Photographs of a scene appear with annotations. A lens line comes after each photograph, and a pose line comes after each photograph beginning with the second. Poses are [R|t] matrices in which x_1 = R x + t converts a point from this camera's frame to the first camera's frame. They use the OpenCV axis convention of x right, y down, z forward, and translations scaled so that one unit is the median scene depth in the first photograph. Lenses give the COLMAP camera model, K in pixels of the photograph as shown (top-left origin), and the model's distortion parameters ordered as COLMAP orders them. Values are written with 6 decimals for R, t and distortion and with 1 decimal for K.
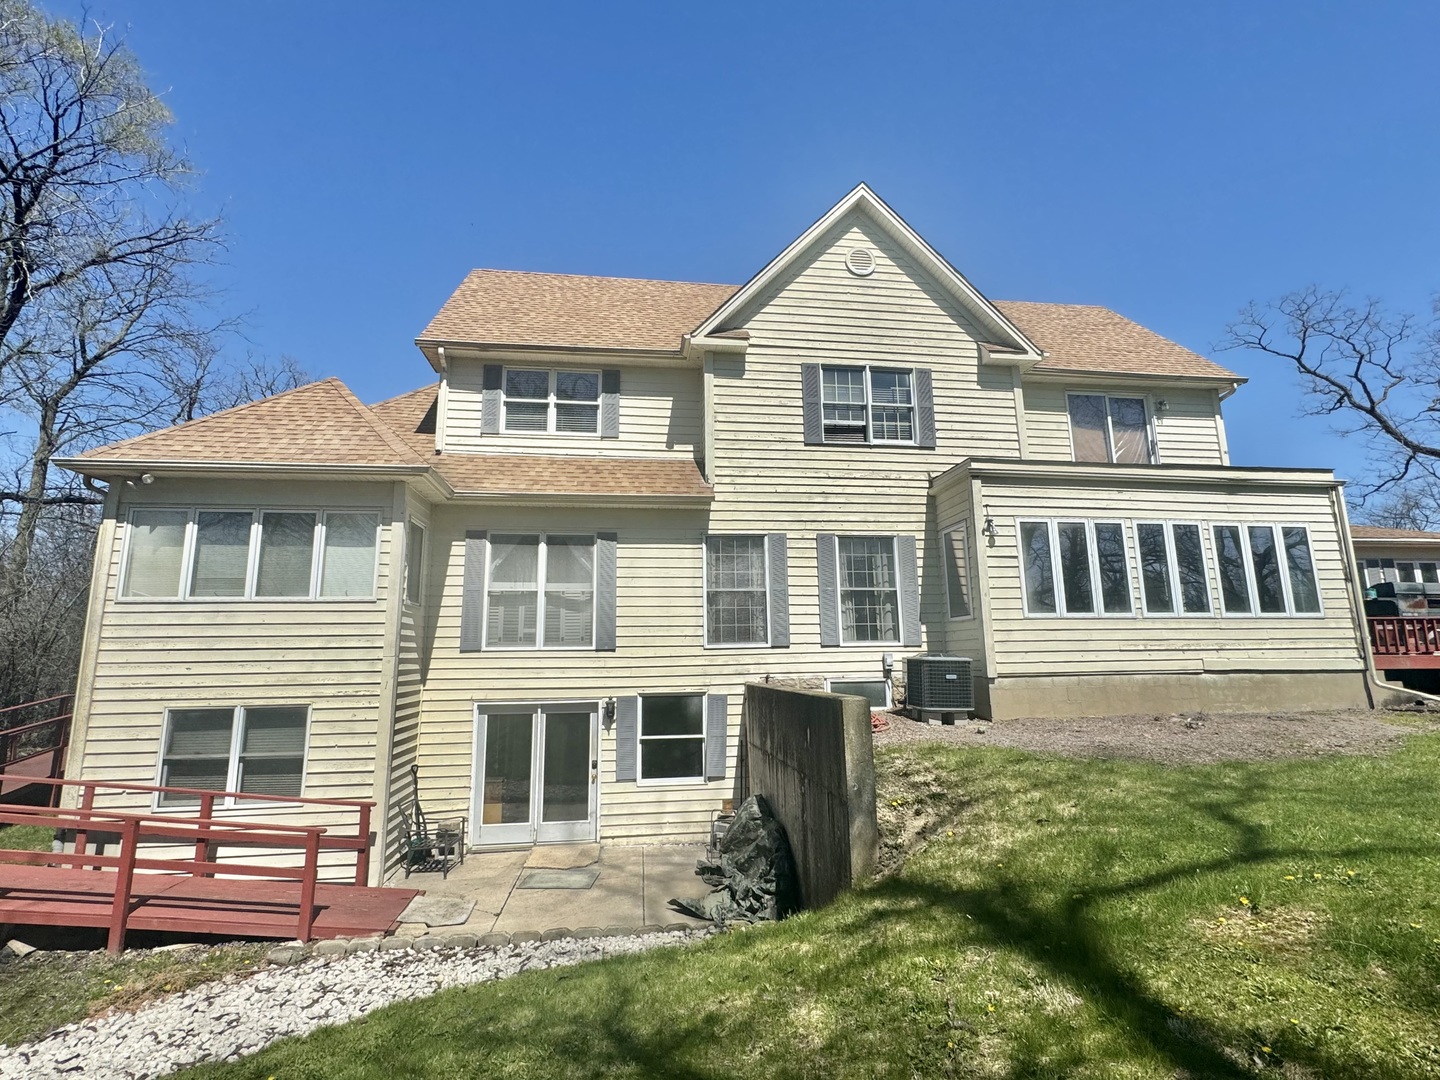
lens RADIAL K [[663.1, 0, 719.0], [0, 663.1, 541.8], [0, 0, 1]] dist [-0.005145, 0.000091]
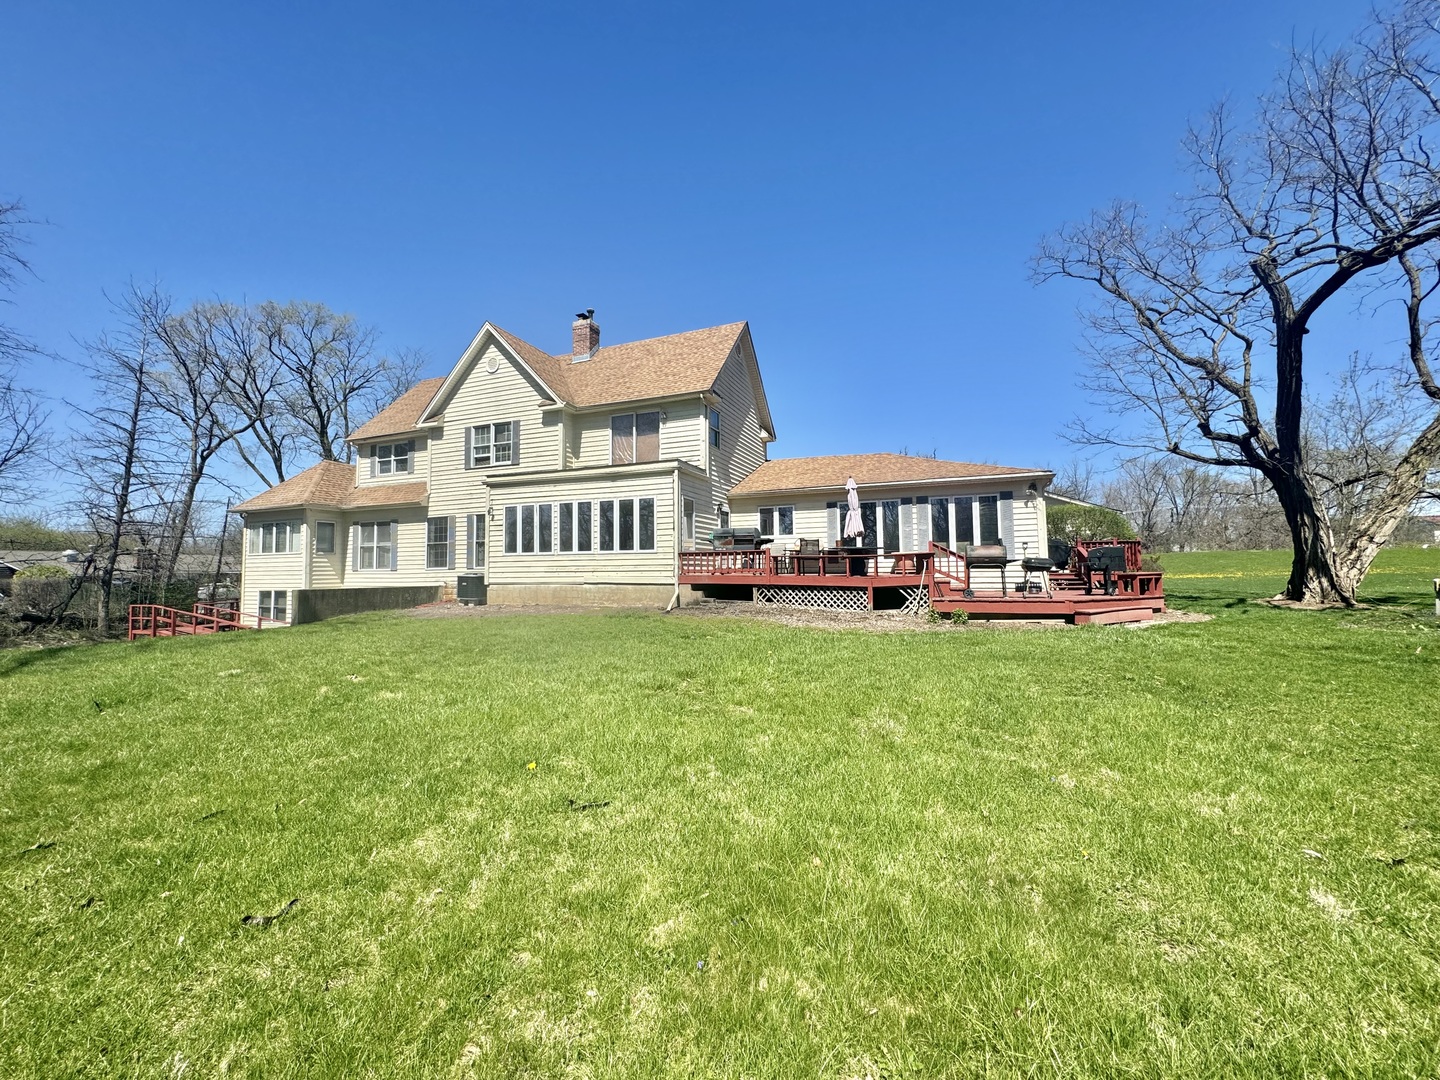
lens RADIAL K [[577.4, 0, 720.4], [0, 577.4, 539.3], [0, 0, 1]] dist [-0.003075, 0.000952]
pose [[0.870306, -0.025060, -0.491873, 1.767038], [0.082727, 0.991953, 0.095838, -0.043929], [0.485513, -0.124100, 0.865376, -0.173545]]
